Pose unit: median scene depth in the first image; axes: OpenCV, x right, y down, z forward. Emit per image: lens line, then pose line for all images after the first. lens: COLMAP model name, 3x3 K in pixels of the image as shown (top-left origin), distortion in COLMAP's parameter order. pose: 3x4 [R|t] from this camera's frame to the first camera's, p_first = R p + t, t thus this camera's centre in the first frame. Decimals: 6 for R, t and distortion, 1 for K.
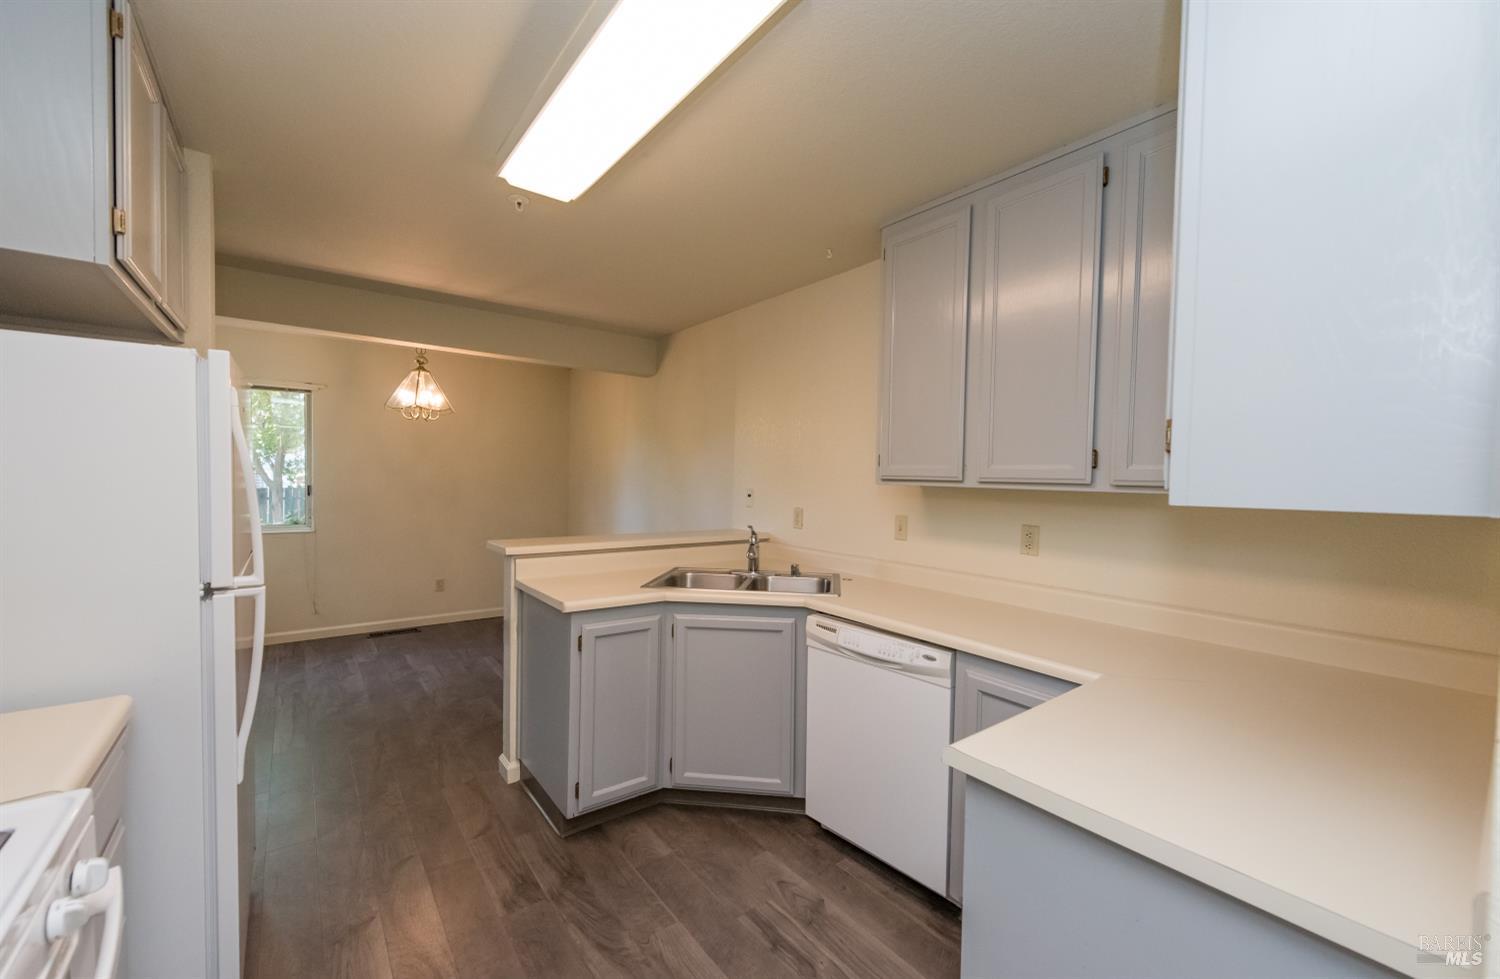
lens RADIAL K [[602.7, 0, 750.0], [0, 602.7, 489.5], [0, 0, 1]] dist [0.009451, 0.000025]
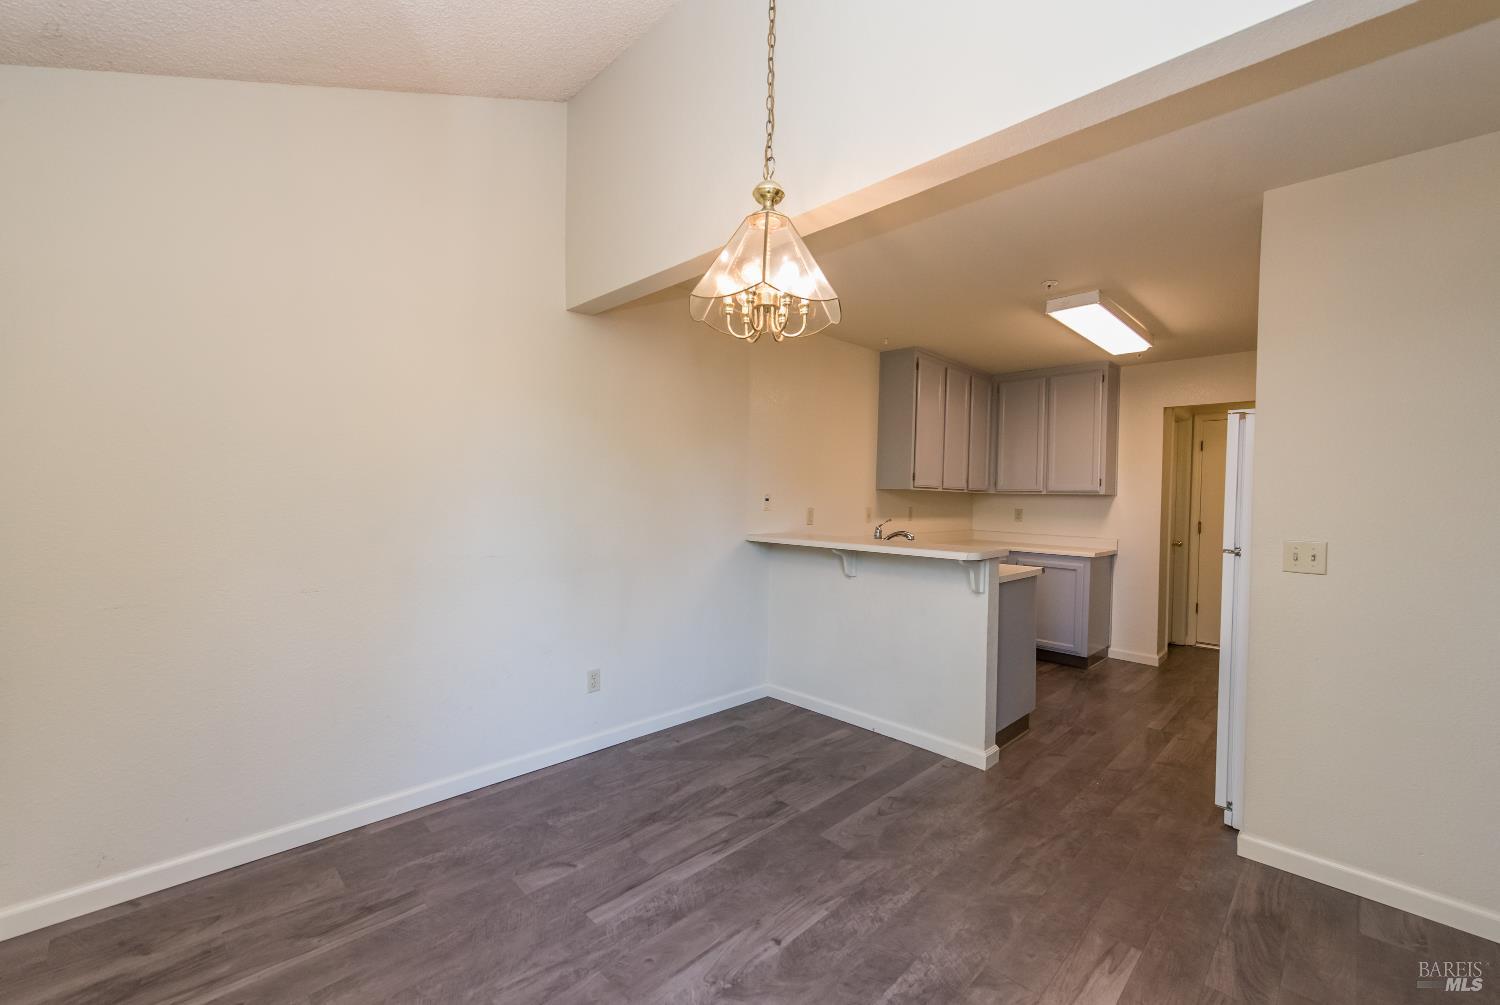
lens RADIAL K [[604.3, 0, 766.8], [0, 604.3, 508.3], [0, 0, 1]] dist [0.003426, -0.000100]
pose [[-0.146937, -0.041440, 0.988277, -1.564507], [0.002098, 0.999107, 0.042206, -0.031727], [-0.989144, 0.008275, -0.146719, 1.740810]]
